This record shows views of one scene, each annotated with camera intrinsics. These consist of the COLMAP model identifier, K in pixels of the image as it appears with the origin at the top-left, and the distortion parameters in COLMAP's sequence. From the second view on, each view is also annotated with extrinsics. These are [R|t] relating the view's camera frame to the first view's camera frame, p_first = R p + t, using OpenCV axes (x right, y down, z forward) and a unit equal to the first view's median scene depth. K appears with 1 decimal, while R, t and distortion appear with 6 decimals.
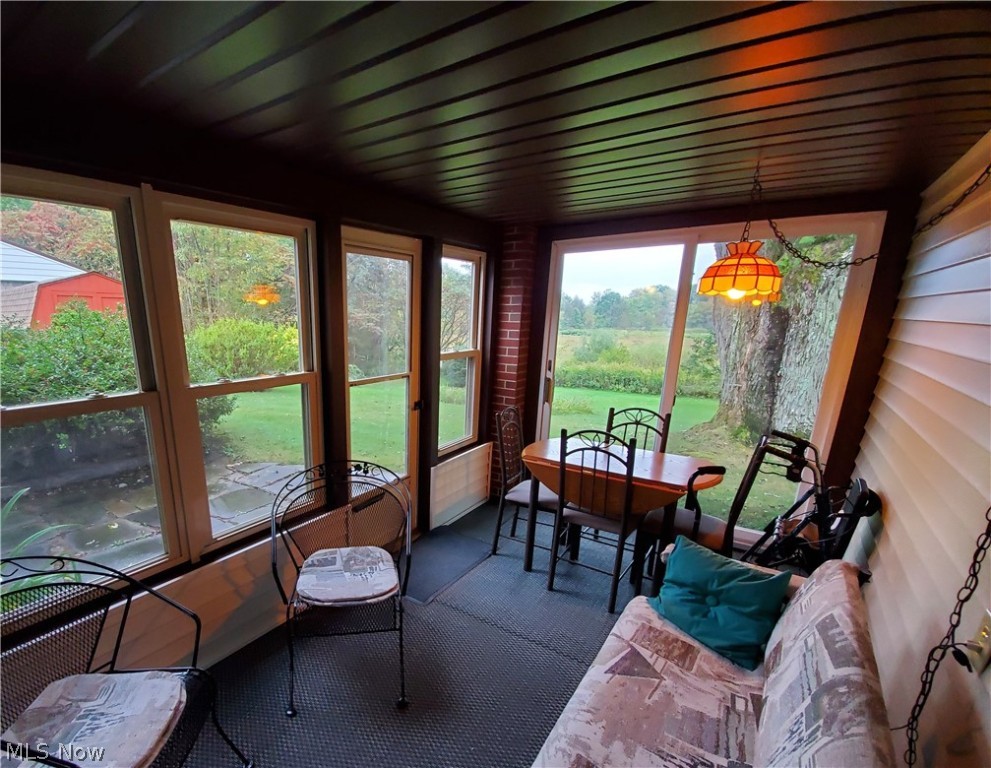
lens RADIAL K [[478.6, 0, 403.1], [0, 478.6, 441.7], [0, 0, 1]] dist [-0.003750, -0.001824]
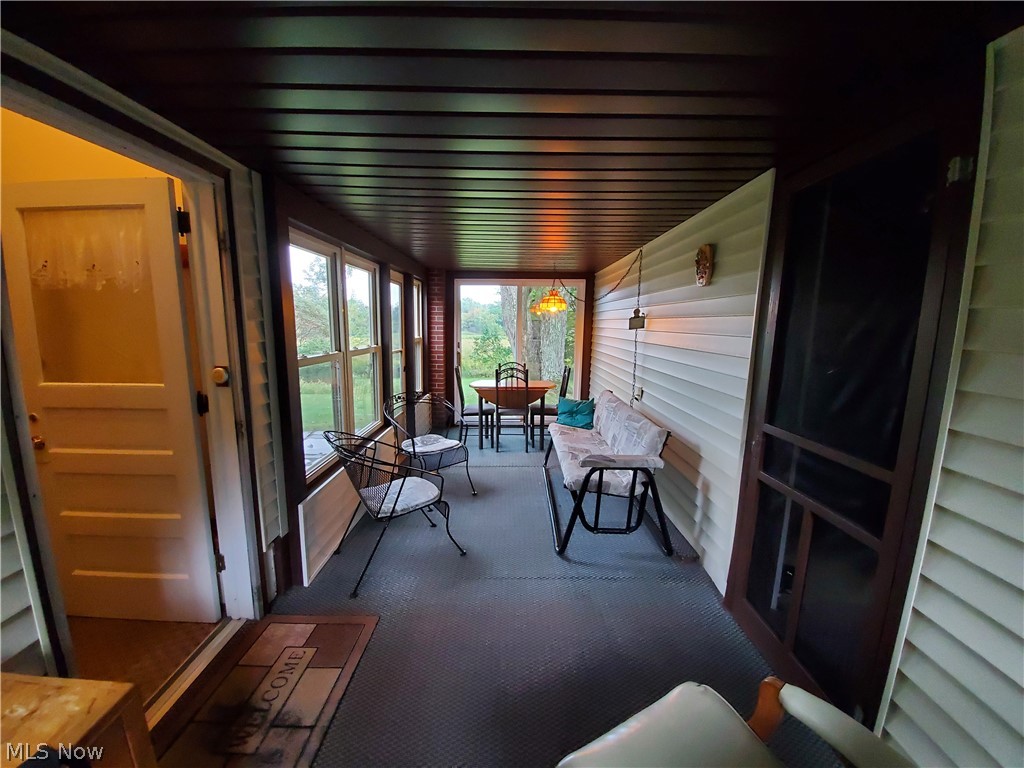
lens RADIAL K [[407.7, 0, 514.2], [0, 407.7, 387.1], [0, 0, 1]] dist [-0.014471, -0.003708]
pose [[0.787781, -0.089870, 0.609364, -0.374641], [0.150337, 0.987433, -0.048725, 0.079075], [-0.597327, 0.129995, 0.791392, -0.244035]]
